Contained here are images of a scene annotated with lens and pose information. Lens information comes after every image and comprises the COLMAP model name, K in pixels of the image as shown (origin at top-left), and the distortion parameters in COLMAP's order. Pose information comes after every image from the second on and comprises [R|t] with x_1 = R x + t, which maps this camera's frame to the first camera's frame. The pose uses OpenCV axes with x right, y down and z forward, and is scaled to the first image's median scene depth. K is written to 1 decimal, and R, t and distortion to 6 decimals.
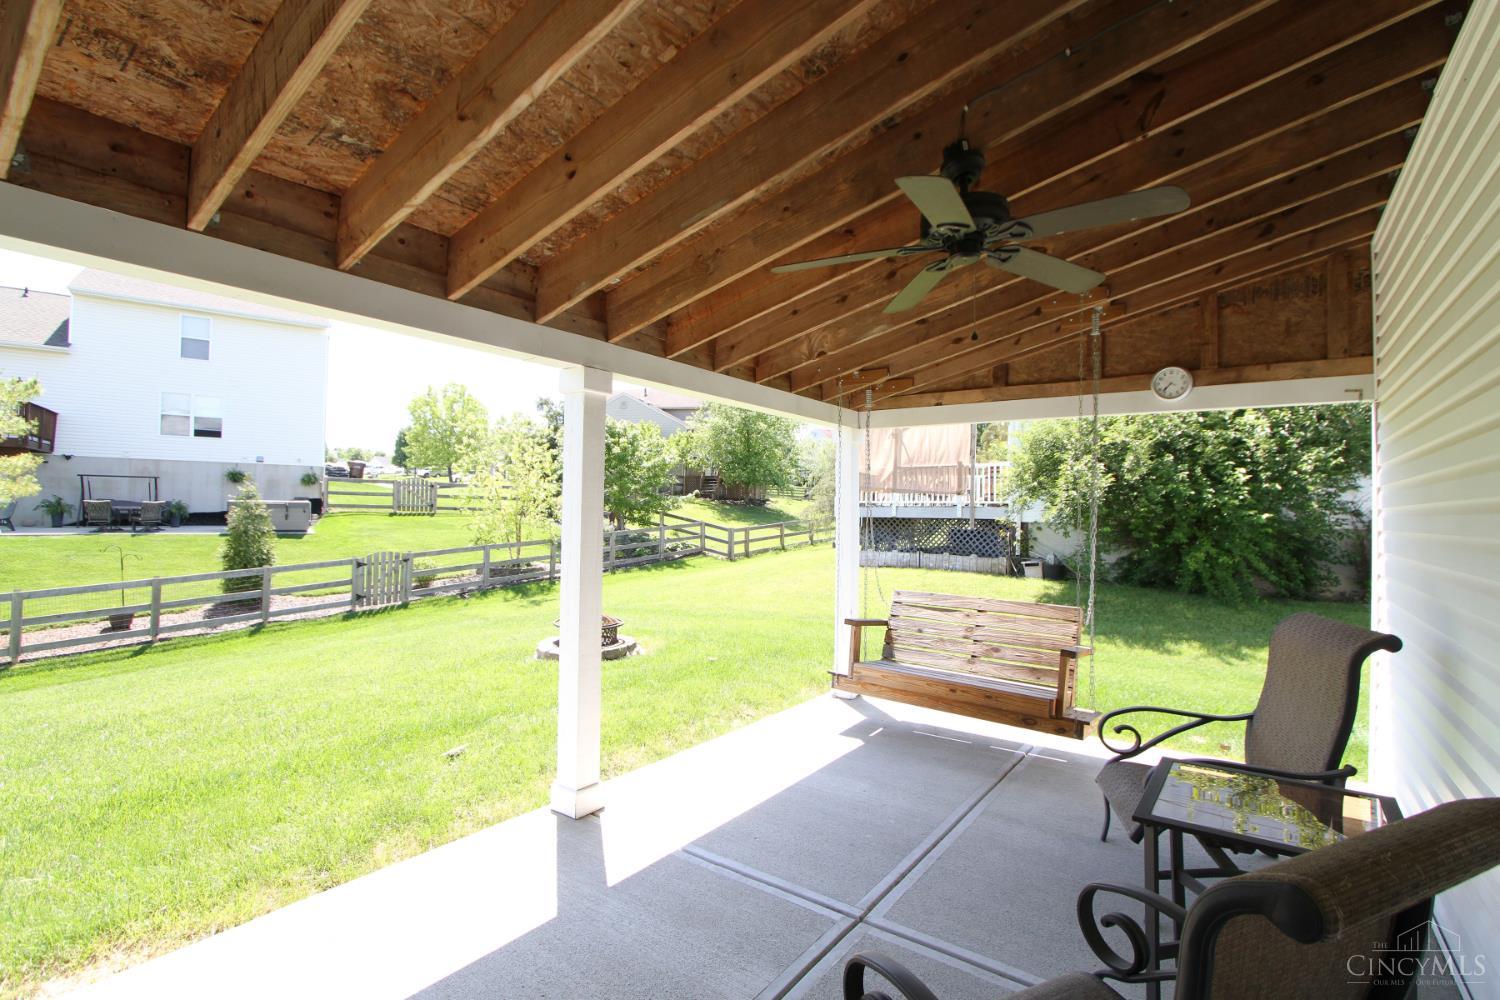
lens RADIAL K [[701.1, 0, 754.7], [0, 701.1, 503.8], [0, 0, 1]] dist [-0.017289, 0.002208]
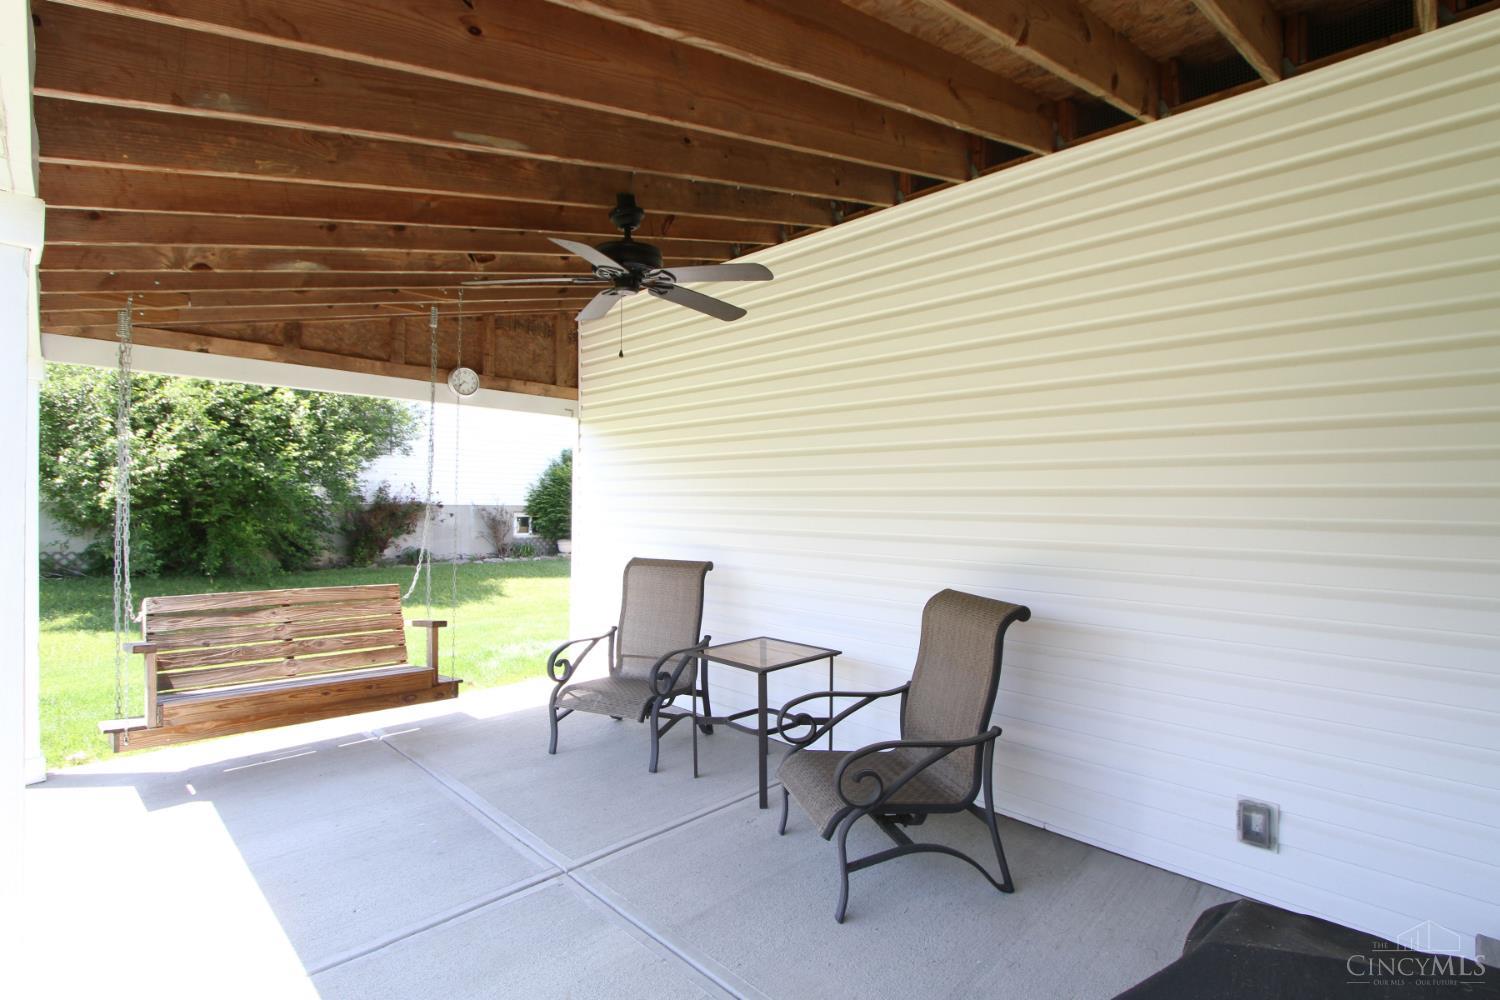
lens RADIAL K [[701.1, 0, 802.9], [0, 701.1, 495.9], [0, 0, 1]] dist [-0.017289, 0.002208]
pose [[0.106883, -0.004630, 0.994261, -0.508195], [-0.020878, 0.999758, 0.006900, -0.000716], [-0.994052, -0.021496, 0.106761, 0.305854]]
